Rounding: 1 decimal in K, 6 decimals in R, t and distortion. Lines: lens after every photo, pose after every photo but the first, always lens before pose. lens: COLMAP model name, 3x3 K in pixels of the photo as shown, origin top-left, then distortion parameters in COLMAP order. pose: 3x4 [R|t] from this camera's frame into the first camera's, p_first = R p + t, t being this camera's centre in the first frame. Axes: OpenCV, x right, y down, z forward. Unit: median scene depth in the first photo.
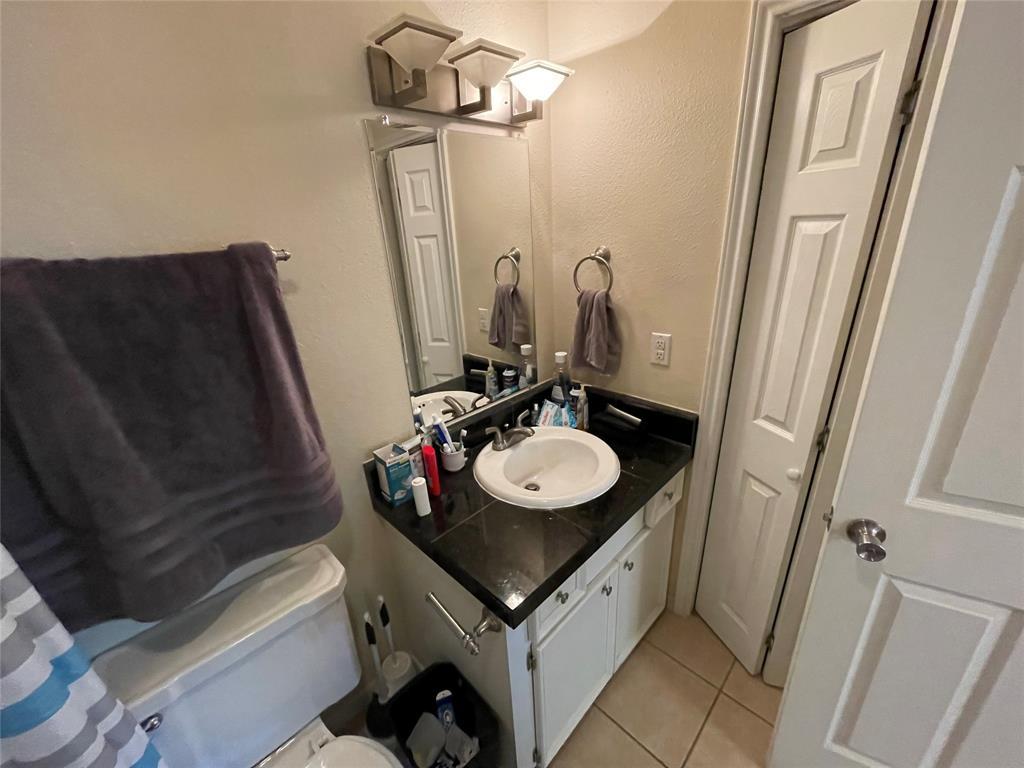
lens RADIAL K [[415.2, 0, 512.0], [0, 415.2, 384.0], [0, 0, 1]] dist [-0.003093, -0.000480]
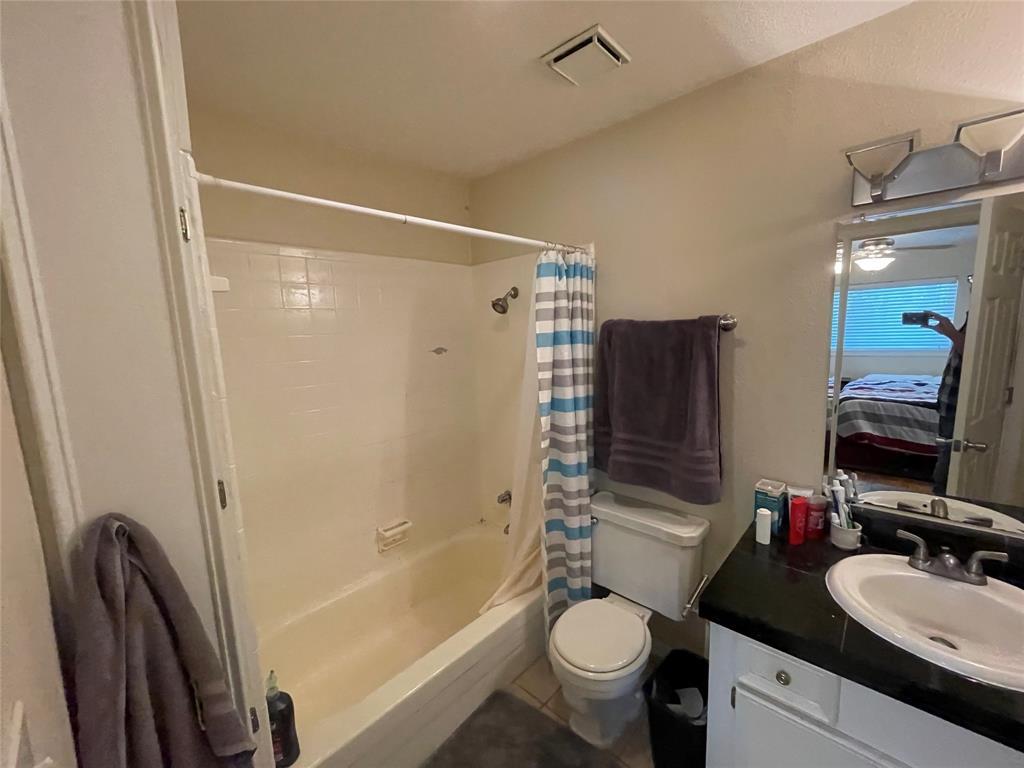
lens RADIAL K [[415.2, 0, 512.0], [0, 415.2, 384.0], [0, 0, 1]] dist [-0.003093, -0.000480]
pose [[0.034434, 0.187696, -0.981623, 0.890703], [-0.318497, 0.933055, 0.167236, -0.077382], [0.947298, 0.306886, 0.091909, 0.108498]]
